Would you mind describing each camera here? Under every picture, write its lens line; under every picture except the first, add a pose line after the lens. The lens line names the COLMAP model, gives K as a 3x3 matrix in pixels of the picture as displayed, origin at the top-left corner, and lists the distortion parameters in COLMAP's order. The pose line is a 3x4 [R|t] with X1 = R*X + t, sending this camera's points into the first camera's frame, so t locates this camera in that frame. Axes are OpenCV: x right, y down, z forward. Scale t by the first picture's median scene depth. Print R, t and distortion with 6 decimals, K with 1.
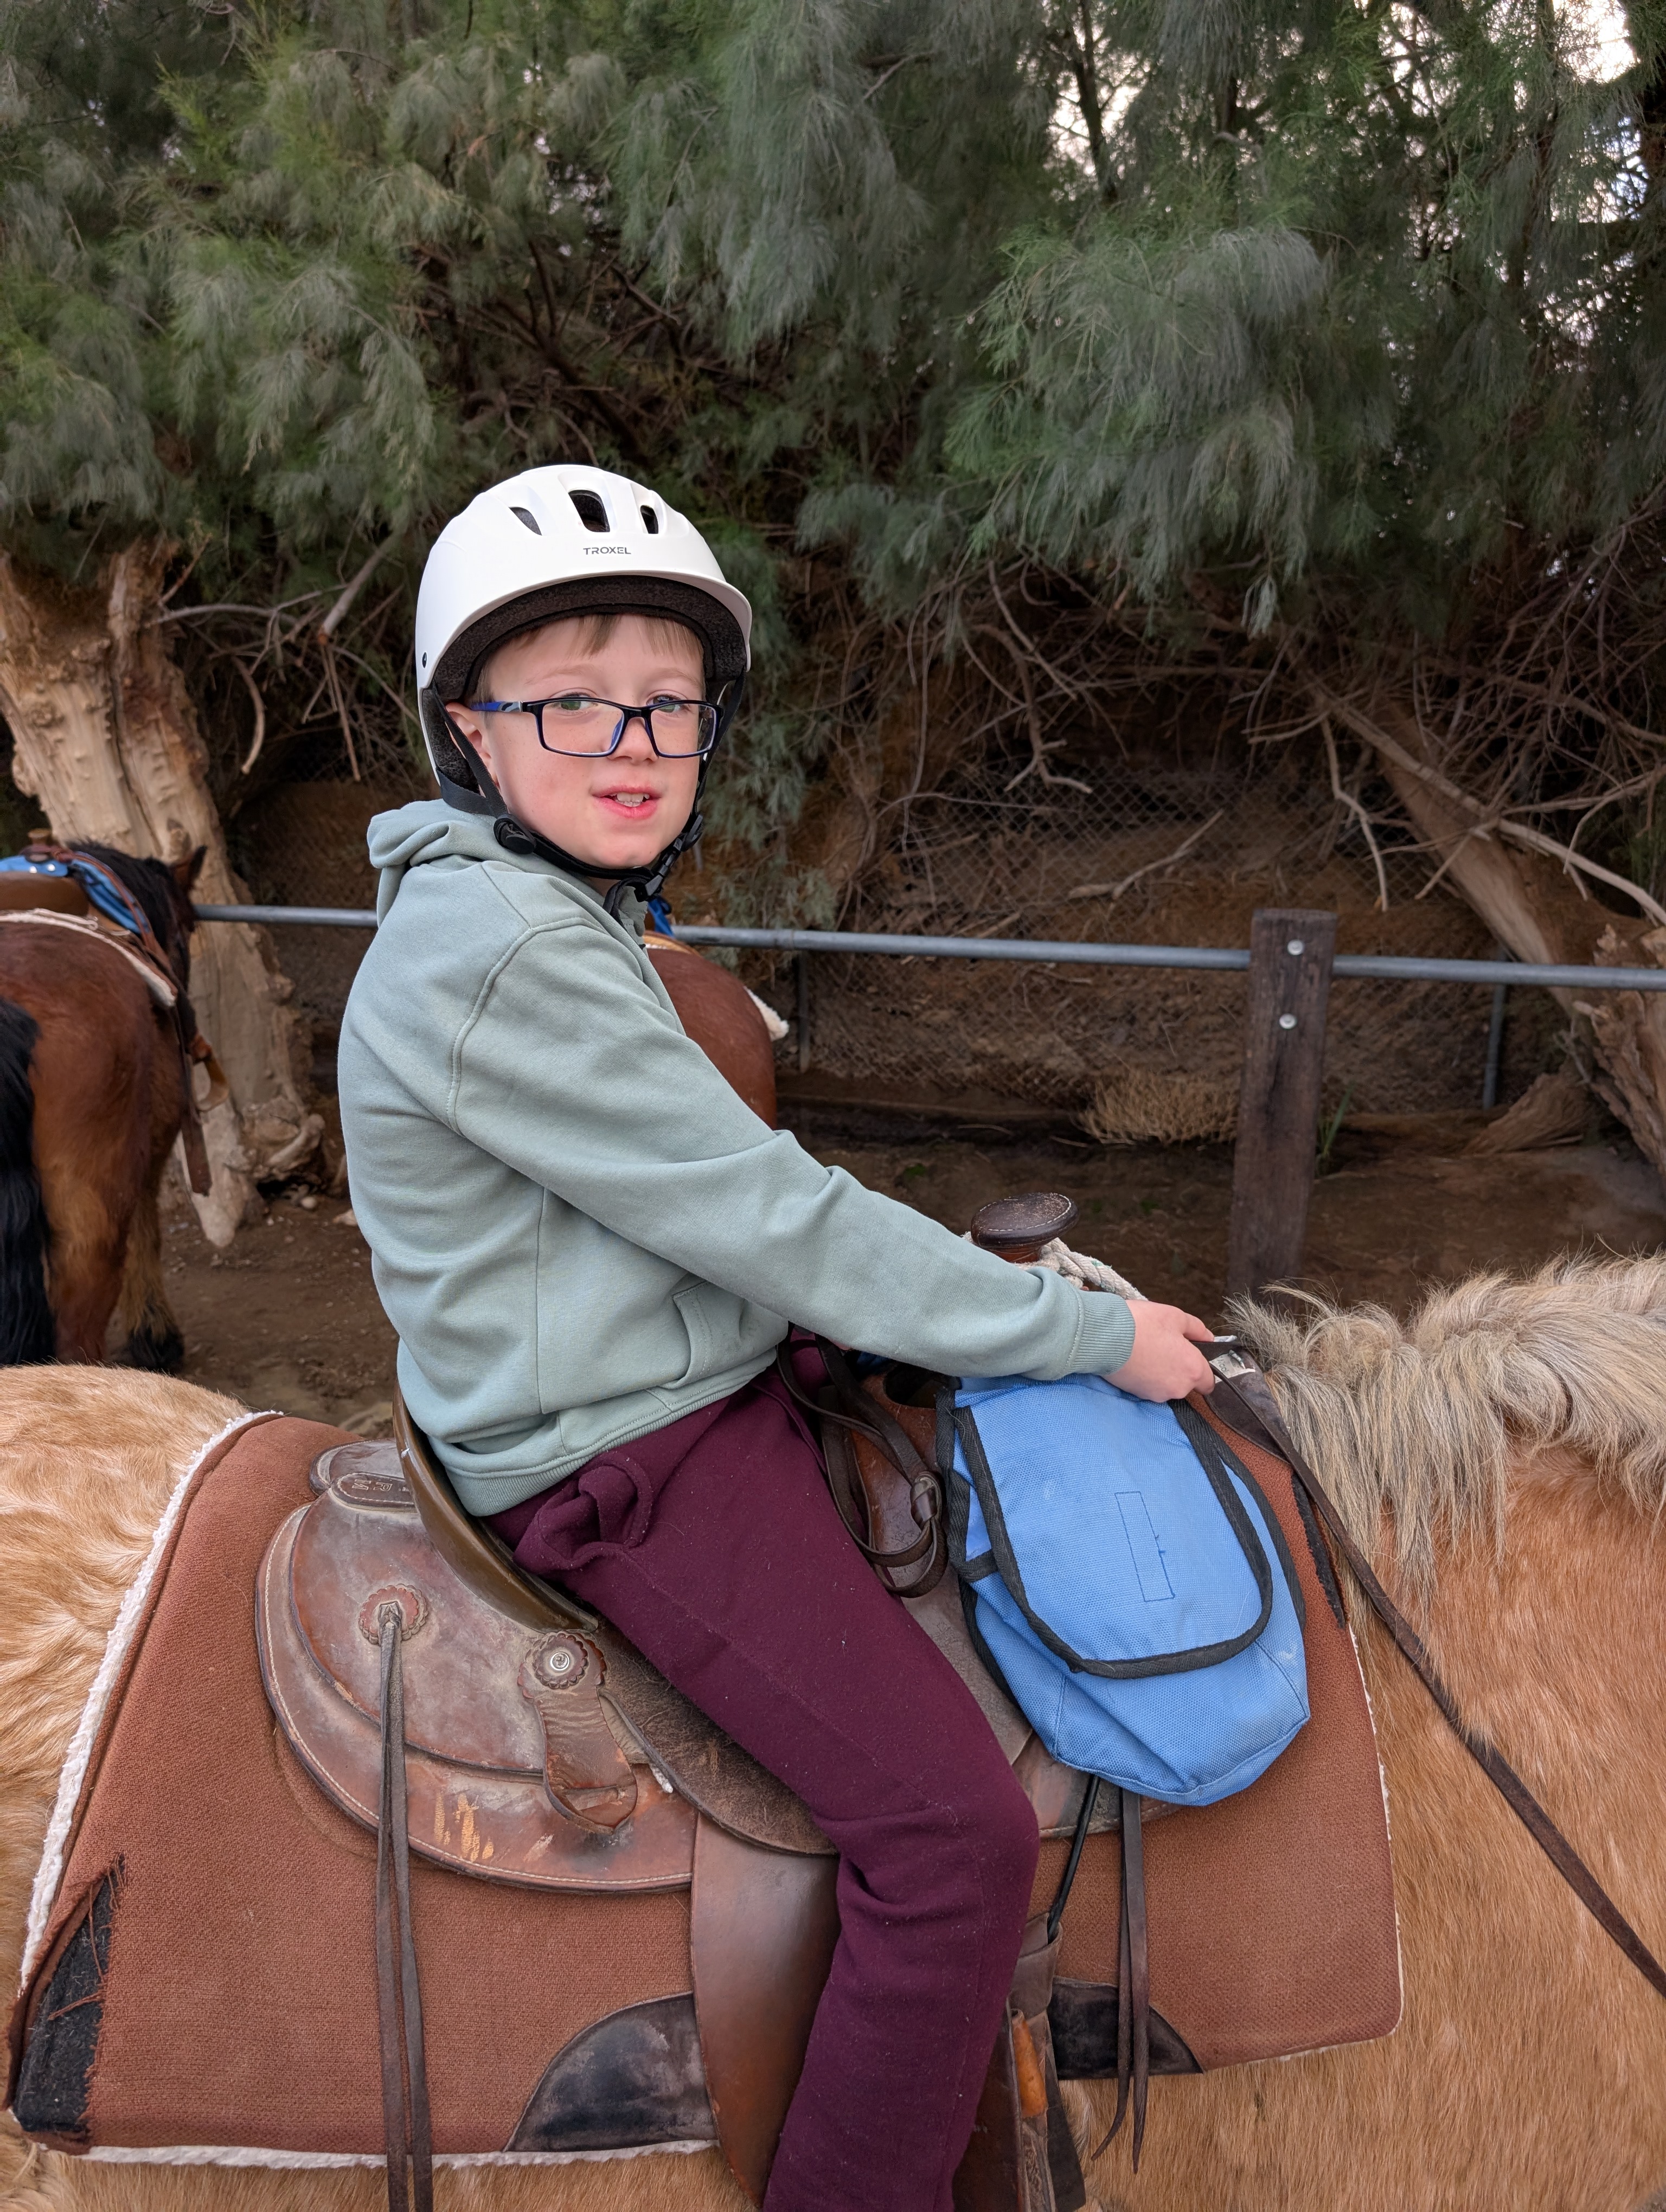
lens RADIAL K [[1597.0, 0, 833.0], [0, 1597.0, 1106.0], [0, 0, 1]] dist [-0.001697, -0.051477]
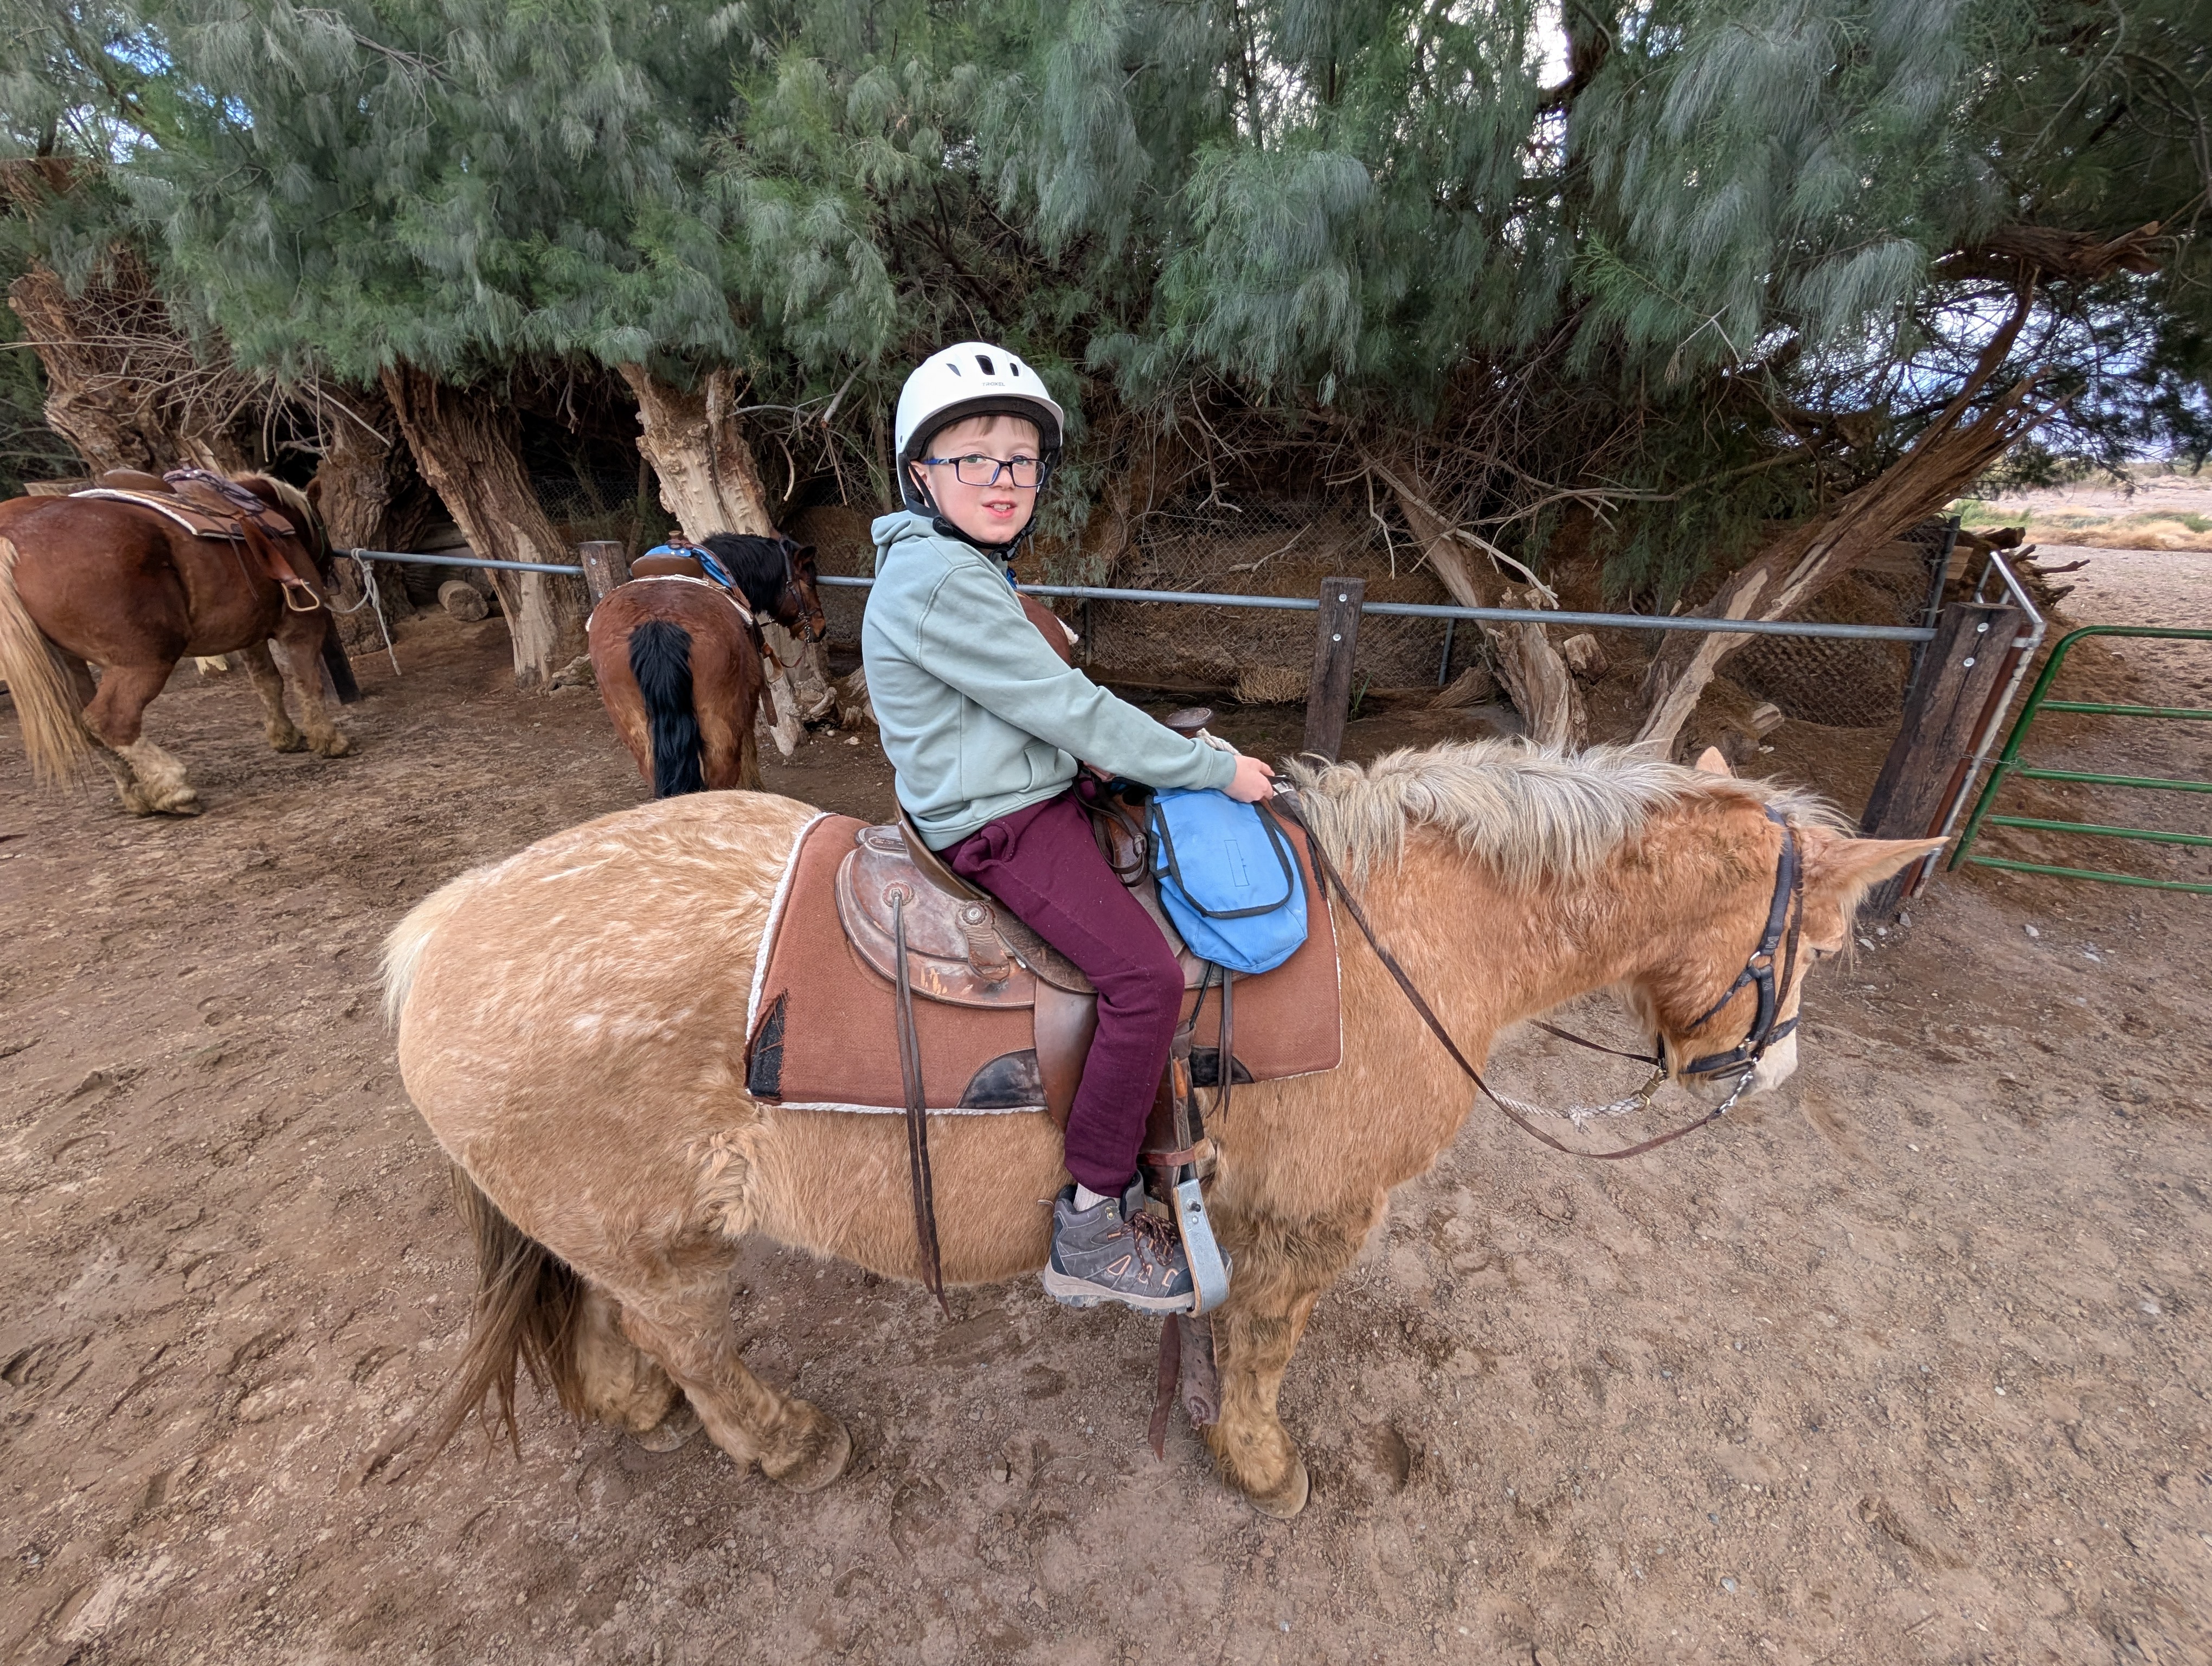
lens RADIAL K [[828.0, 0, 1106.0], [0, 828.0, 833.0], [0, 0, 1]] dist [-0.024684, 0.000072]
pose [[0.999976, 0.005660, 0.003884, 0.007468], [-0.006257, 0.984258, 0.176625, 0.029332], [-0.002823, -0.176645, 0.984271, -0.115801]]
